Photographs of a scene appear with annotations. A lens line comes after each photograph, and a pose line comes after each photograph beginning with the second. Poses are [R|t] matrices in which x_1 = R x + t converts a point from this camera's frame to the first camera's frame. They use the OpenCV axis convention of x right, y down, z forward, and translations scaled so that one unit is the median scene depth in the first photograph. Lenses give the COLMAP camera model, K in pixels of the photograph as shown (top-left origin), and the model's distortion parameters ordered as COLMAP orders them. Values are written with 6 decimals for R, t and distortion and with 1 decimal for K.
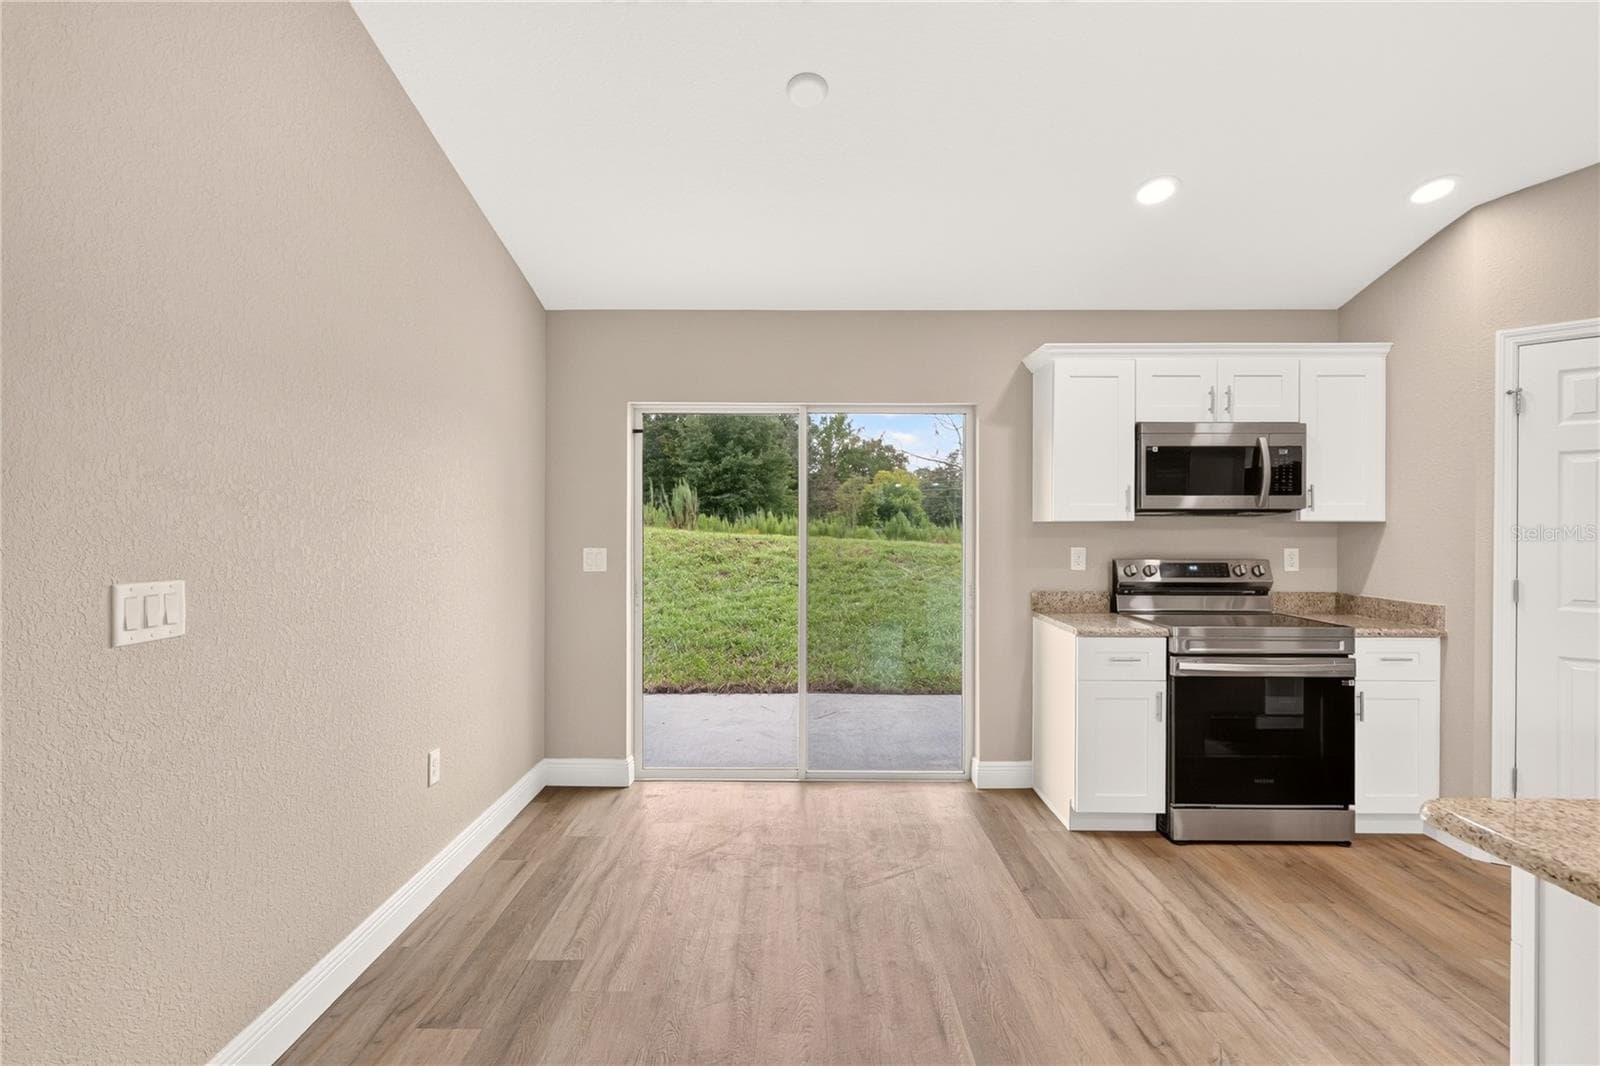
lens RADIAL K [[848.4, 0, 800.0], [0, 848.4, 533.0], [0, 0, 1]] dist [0.000102, 0.000734]
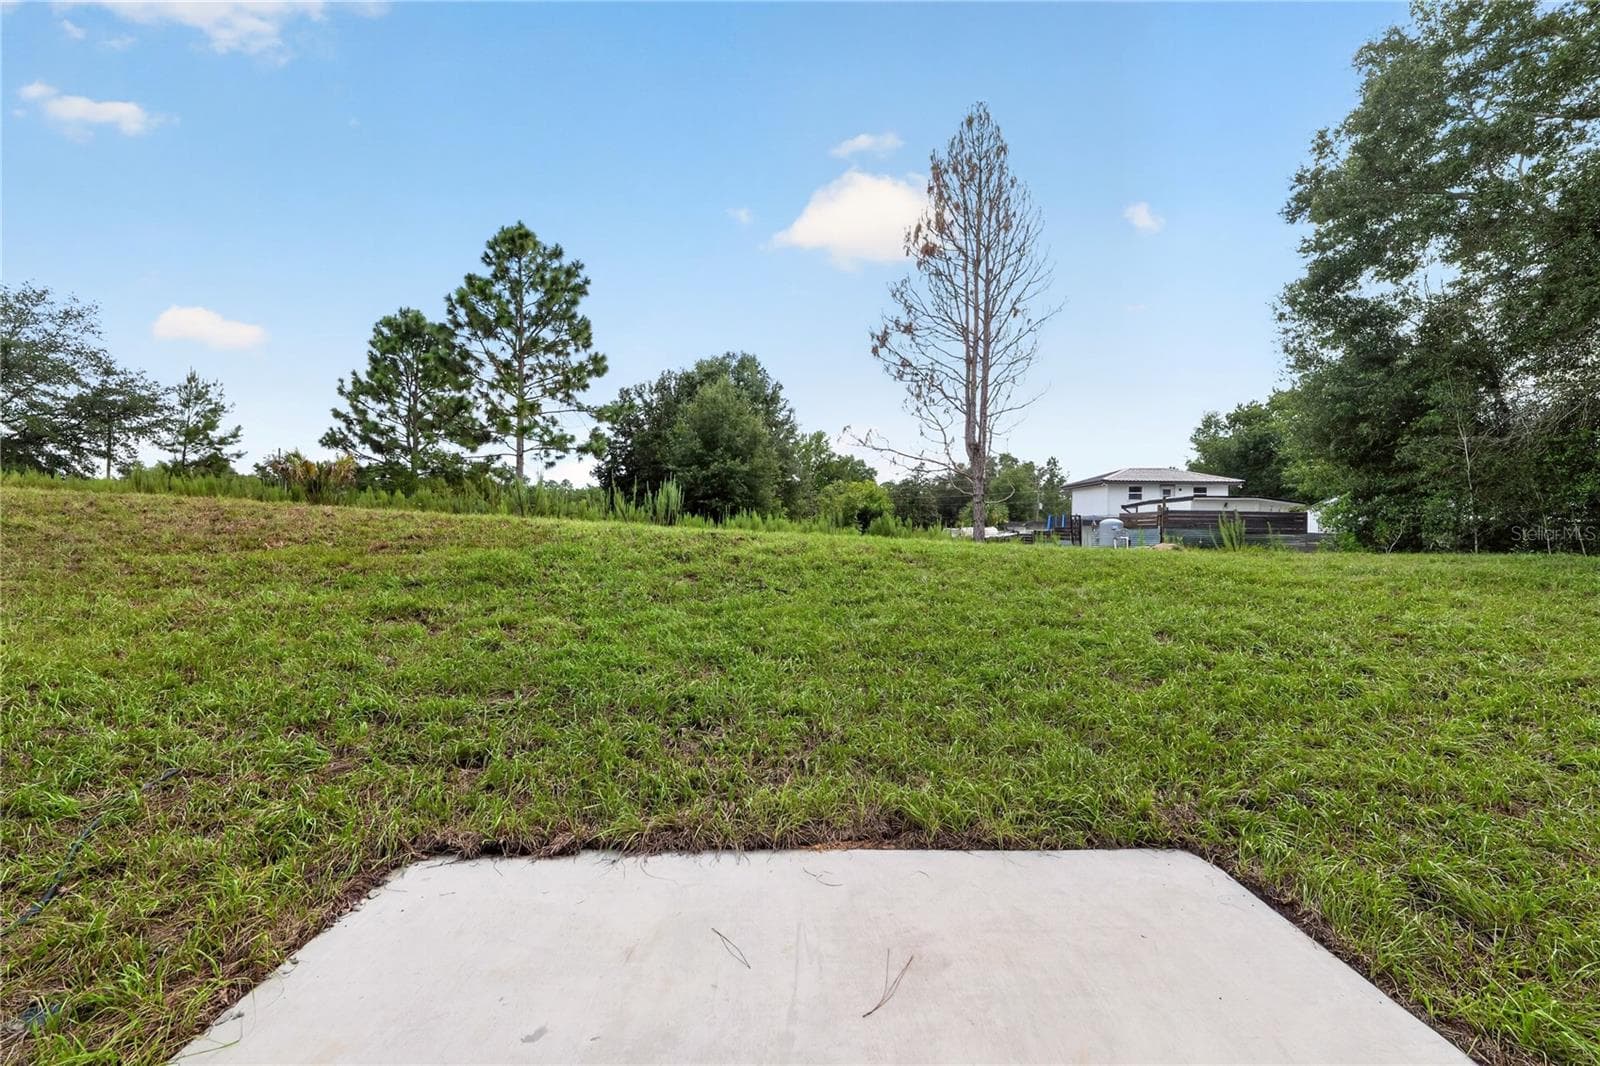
lens RADIAL K [[772.2, 0, 804.4], [0, 772.2, 532.1], [0, 0, 1]] dist [0.000027, -0.000080]
pose [[0.999588, 0.005598, 0.028139, -0.005573], [-0.005447, 0.999970, -0.005441, 0.009420], [-0.028168, 0.005286, 0.999589, 0.245430]]
